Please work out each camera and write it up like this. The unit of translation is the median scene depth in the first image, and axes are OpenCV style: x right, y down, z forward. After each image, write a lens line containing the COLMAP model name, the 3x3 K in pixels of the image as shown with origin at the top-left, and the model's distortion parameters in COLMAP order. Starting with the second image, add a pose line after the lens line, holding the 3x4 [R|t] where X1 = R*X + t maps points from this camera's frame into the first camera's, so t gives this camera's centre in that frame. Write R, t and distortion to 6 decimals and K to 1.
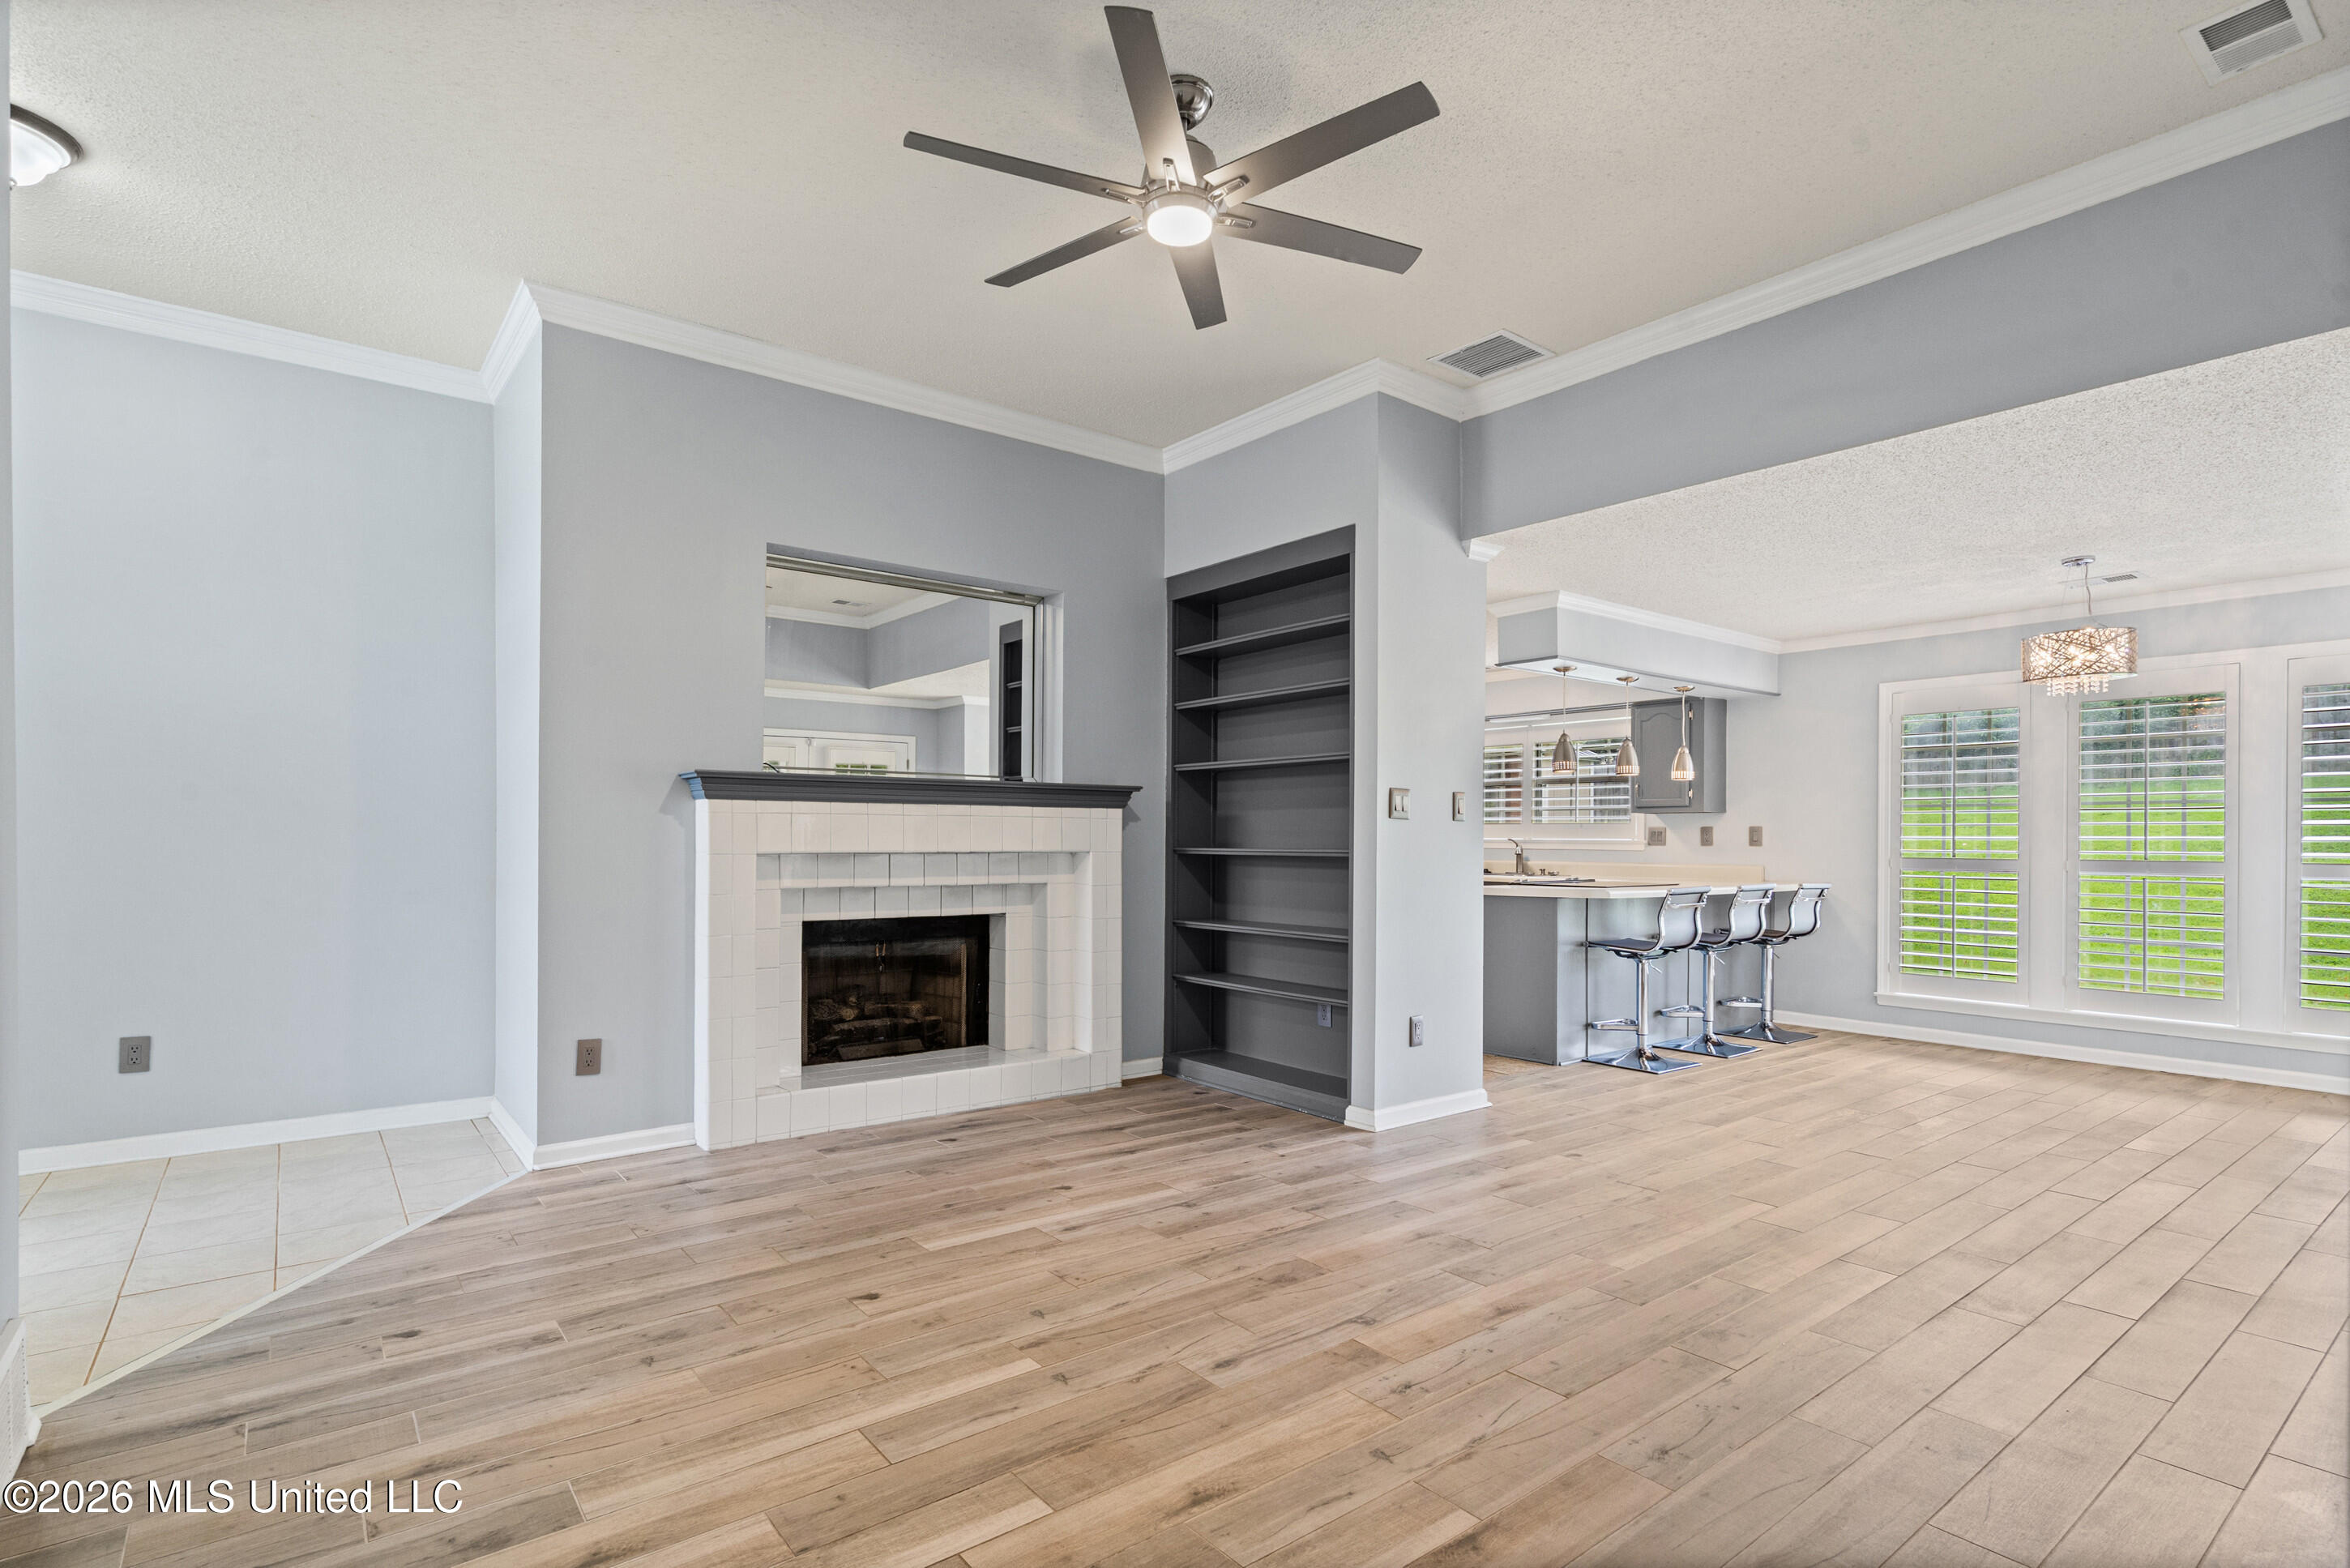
lens RADIAL K [[1088.6, 0, 1163.7], [0, 1088.6, 833.8], [0, 0, 1]] dist [-0.007246, 0.001412]
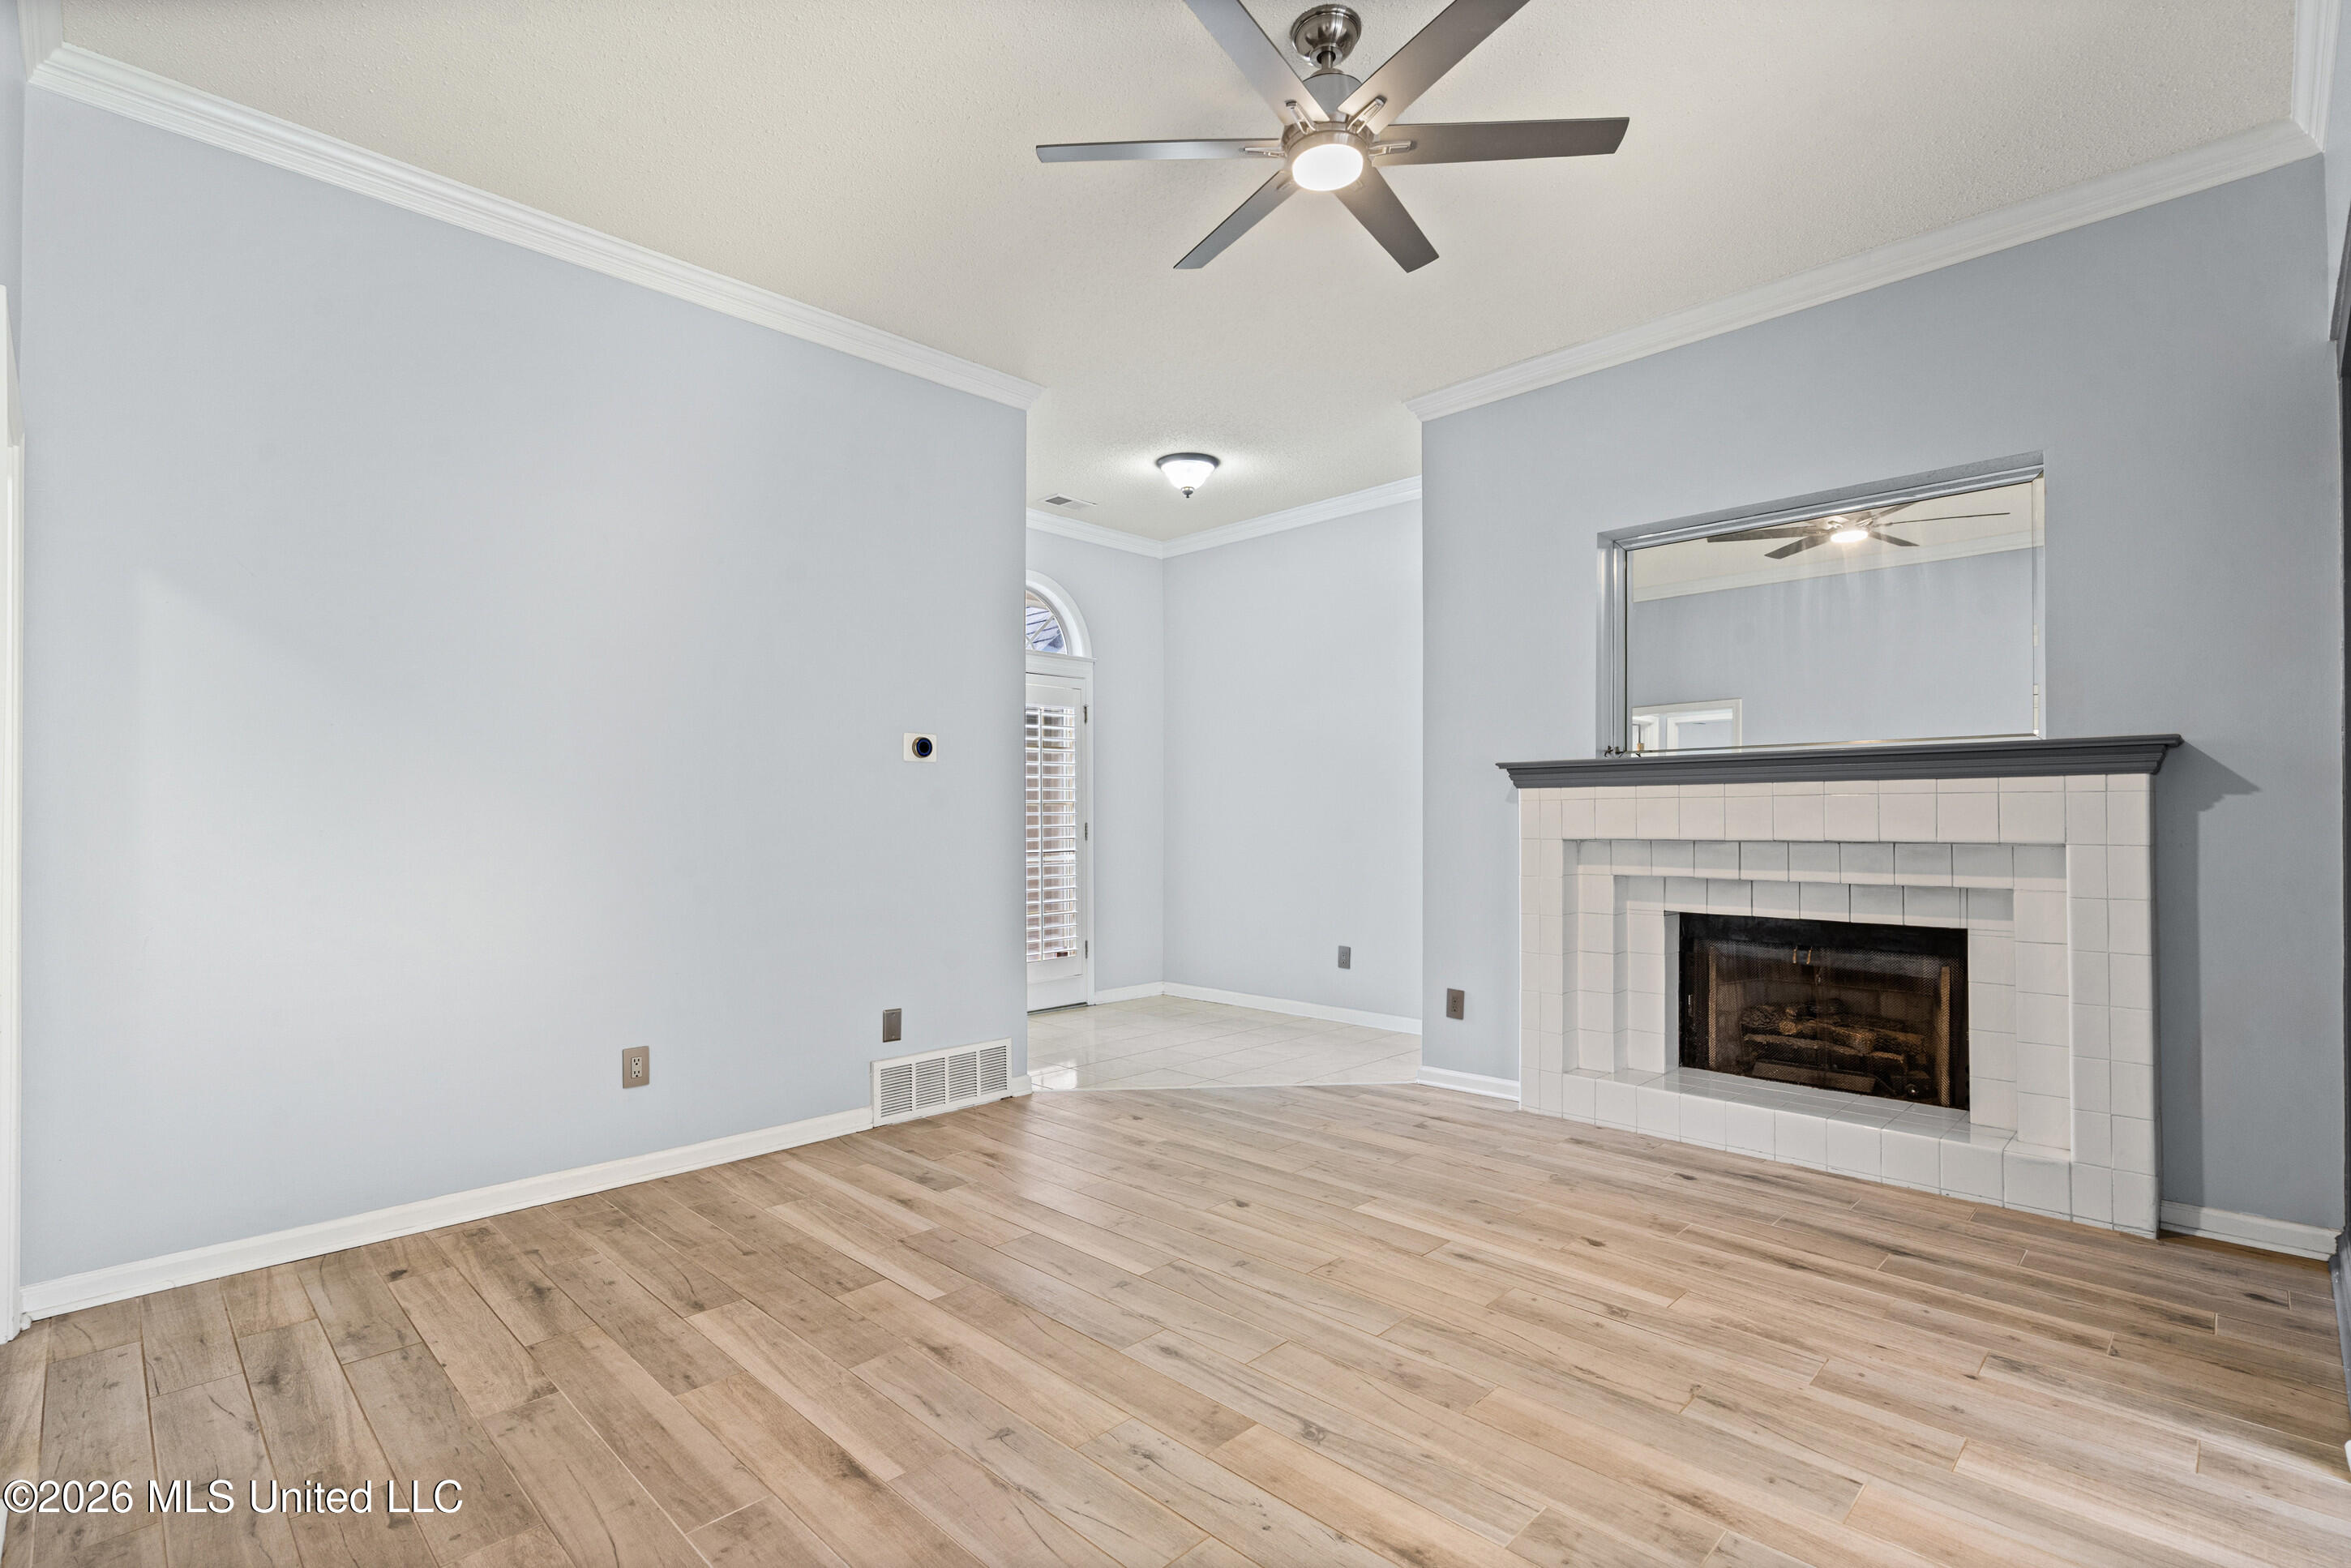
lens RADIAL K [[1089.2, 0, 1193.0], [0, 1089.2, 792.3], [0, 0, 1]] dist [-0.007246, 0.001412]
pose [[0.157290, -0.028755, -0.987134, 0.635256], [0.004790, 0.999586, -0.028355, 0.002019], [0.987541, -0.000268, 0.157363, 0.518557]]
